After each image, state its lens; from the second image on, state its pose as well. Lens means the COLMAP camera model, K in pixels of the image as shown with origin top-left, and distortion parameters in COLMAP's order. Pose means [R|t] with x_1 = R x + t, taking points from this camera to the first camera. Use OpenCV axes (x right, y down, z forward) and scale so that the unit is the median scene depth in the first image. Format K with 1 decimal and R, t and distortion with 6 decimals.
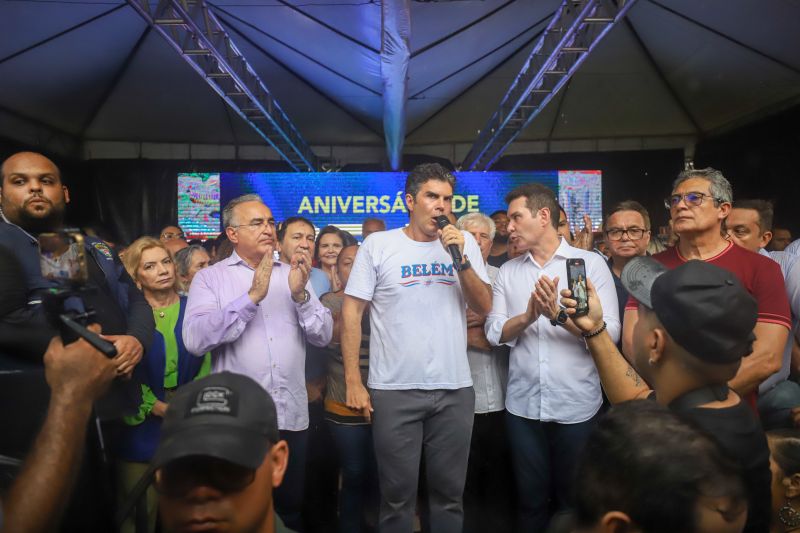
lens RADIAL K [[546.1, 0, 404.6], [0, 546.1, 261.1], [0, 0, 1]] dist [-0.000821, 0.007162]
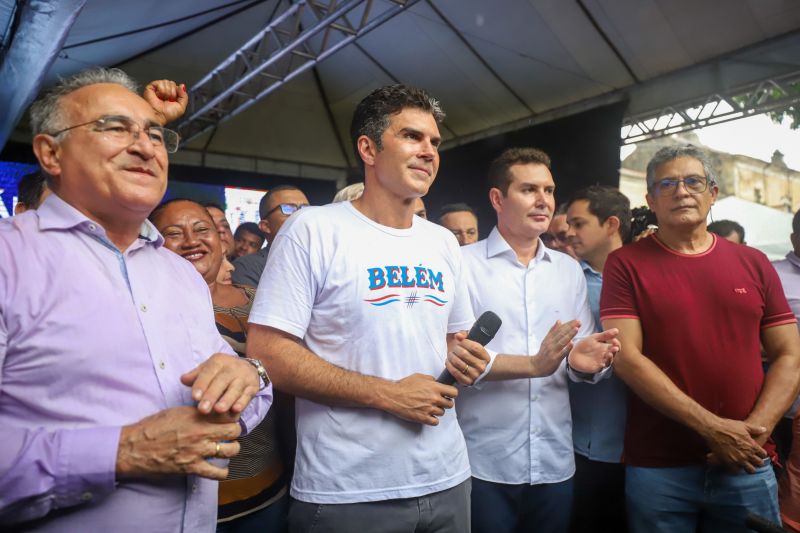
lens RADIAL K [[578.3, 0, 404.1], [0, 578.3, 266.4], [0, 0, 1]] dist [0.027473, -0.004892]
pose [[0.770309, 0.027569, 0.637075, -0.094299], [0.008337, 0.998544, -0.053291, 0.013244], [-0.637617, 0.046362, 0.768958, 0.141233]]
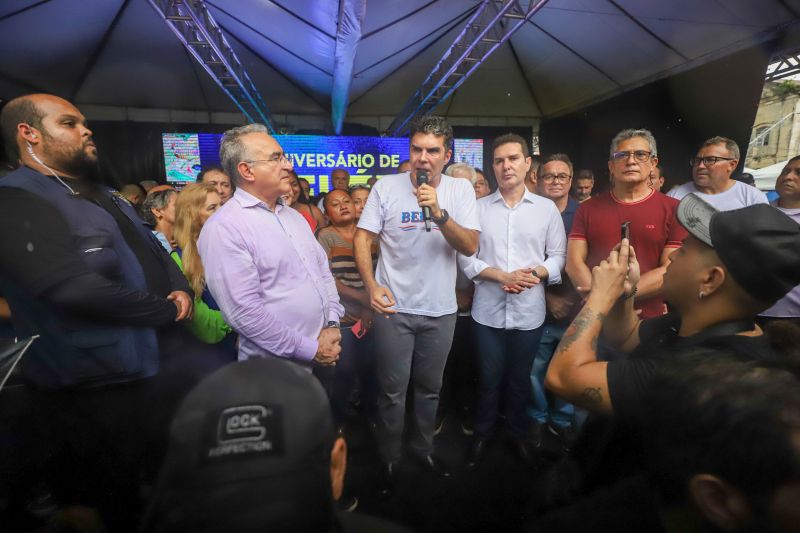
lens RADIAL K [[368.3, 0, 404.2], [0, 368.3, 259.5], [0, 0, 1]] dist [-0.035762, 0.010333]
pose [[0.982399, -0.031054, 0.184197, -0.037982], [0.002617, 0.988276, 0.152657, -0.000212], [-0.186778, -0.149488, 0.970962, 0.058303]]
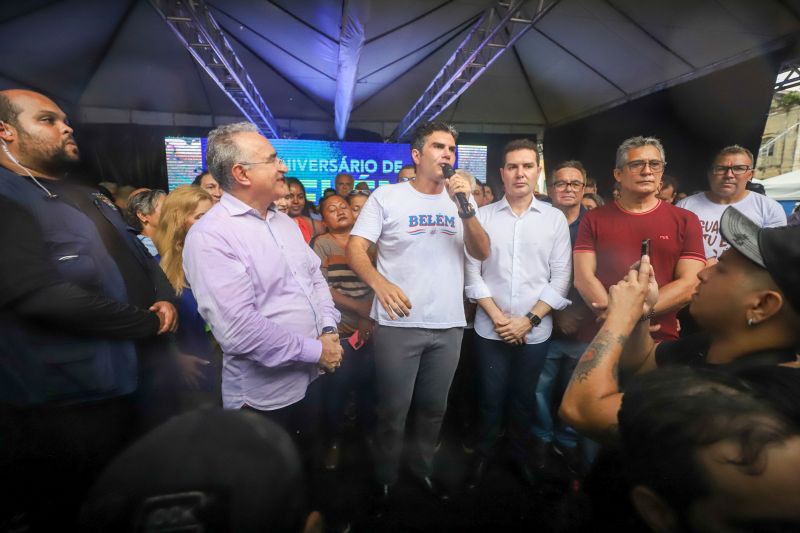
lens RADIAL K [[368.3, 0, 403.0], [0, 368.3, 260.2], [0, 0, 1]] dist [-0.035762, 0.010333]
pose [[0.984098, -0.014563, 0.177030, -0.035595], [-0.010345, 0.990243, 0.138966, -0.000787], [-0.177327, -0.138588, 0.974345, 0.069038]]
